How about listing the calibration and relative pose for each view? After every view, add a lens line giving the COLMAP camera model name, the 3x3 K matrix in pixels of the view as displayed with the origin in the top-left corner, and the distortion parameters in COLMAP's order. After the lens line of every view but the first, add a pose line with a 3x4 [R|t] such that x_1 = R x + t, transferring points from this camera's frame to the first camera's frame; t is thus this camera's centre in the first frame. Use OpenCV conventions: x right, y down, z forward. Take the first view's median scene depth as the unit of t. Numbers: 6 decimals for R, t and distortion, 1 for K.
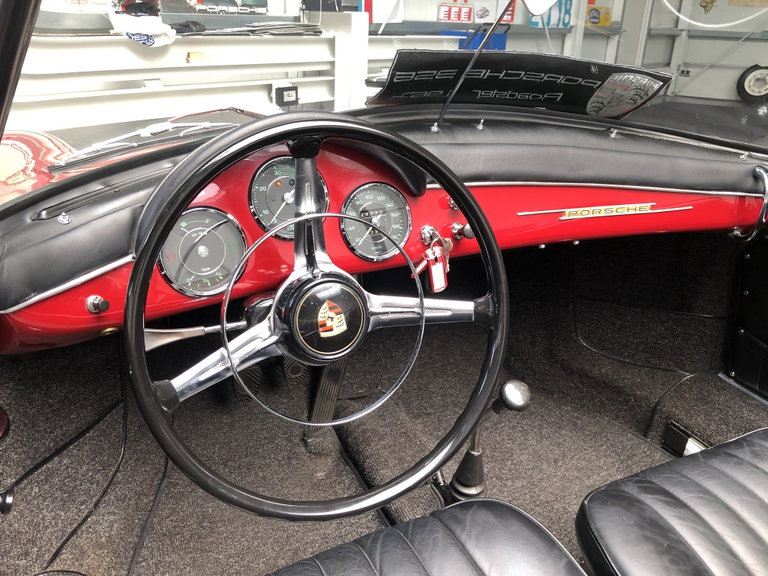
lens RADIAL K [[627.2, 0, 397.2], [0, 627.2, 280.4], [0, 0, 1]] dist [0.002164, 0.003126]
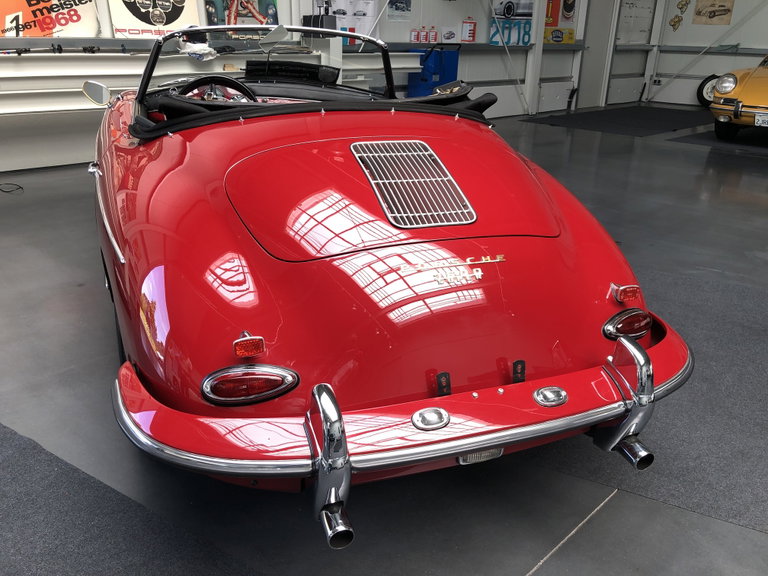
lens RADIAL K [[621.4, 0, 386.3], [0, 621.4, 282.0], [0, 0, 1]] dist [0.050191, -0.067034]
pose [[0.993366, 0.034101, -0.109822, 1.339796], [-0.036121, 0.999212, -0.016450, 1.027528], [0.109174, 0.020308, 0.993815, -2.696705]]
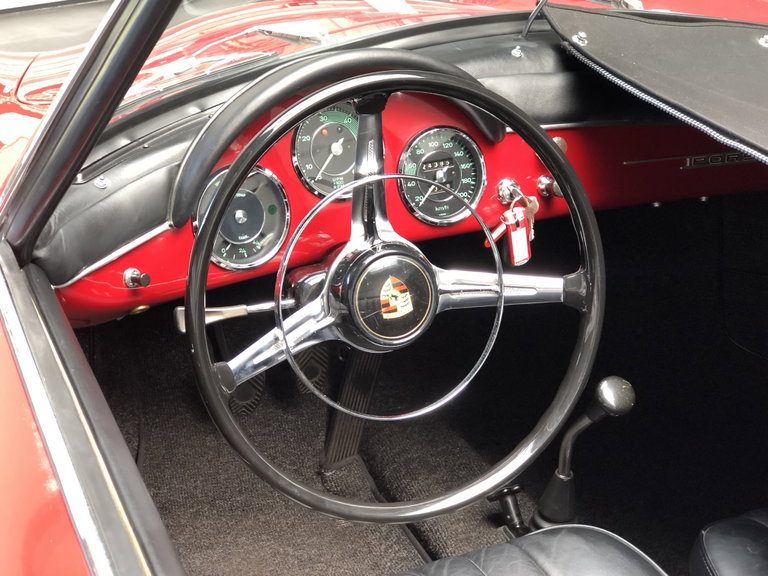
lens RADIAL K [[1249.8, 0, 368.6], [0, 1249.8, 288.8], [0, 0, 1]] dist [0.038372, 0.169044]
pose [[0.998761, 0.009076, -0.048938, -0.050322], [-0.006625, 0.998726, 0.050026, -0.031672], [0.049330, -0.049640, 0.997548, -0.621363]]
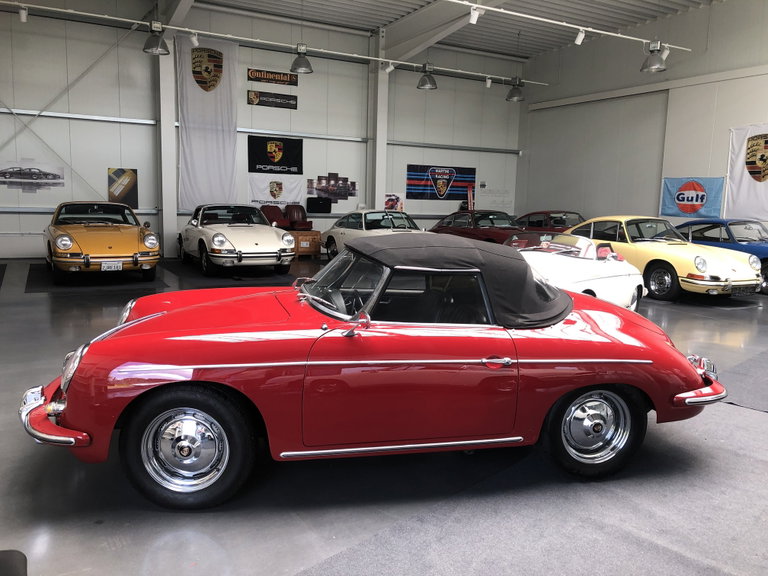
lens RADIAL K [[632.4, 0, 384.0], [0, 632.4, 288.0], [0, 0, 1]] dist [-0.001153, -0.001592]
pose [[0.352831, -0.152204, 0.923225, -3.524621], [0.338984, 0.940447, 0.025492, 0.249991], [-0.872124, 0.303964, 0.383414, -2.283905]]
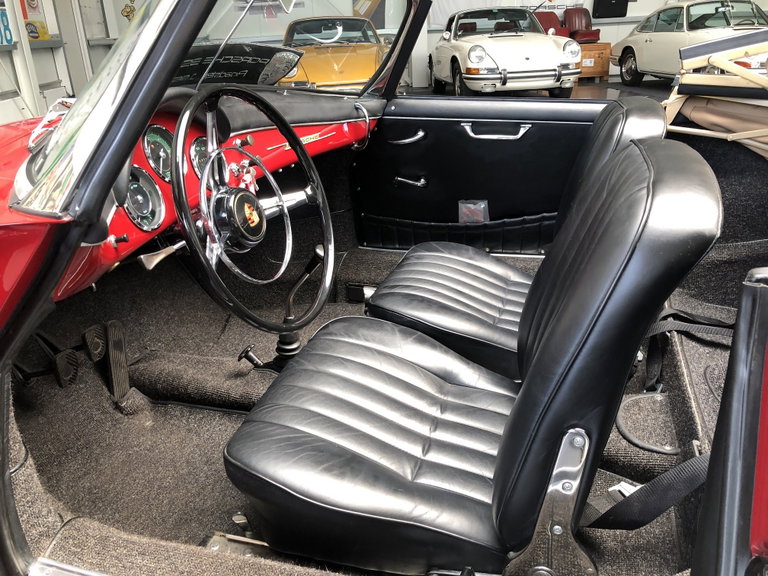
lens RADIAL K [[621.4, 0, 386.3], [0, 621.4, 282.0], [0, 0, 1]] dist [0.050191, -0.067034]
pose [[0.678818, -0.328152, 0.656904, -0.819415], [0.336340, 0.934179, 0.119103, 0.126689], [-0.652749, 0.140094, 0.744508, -0.291947]]
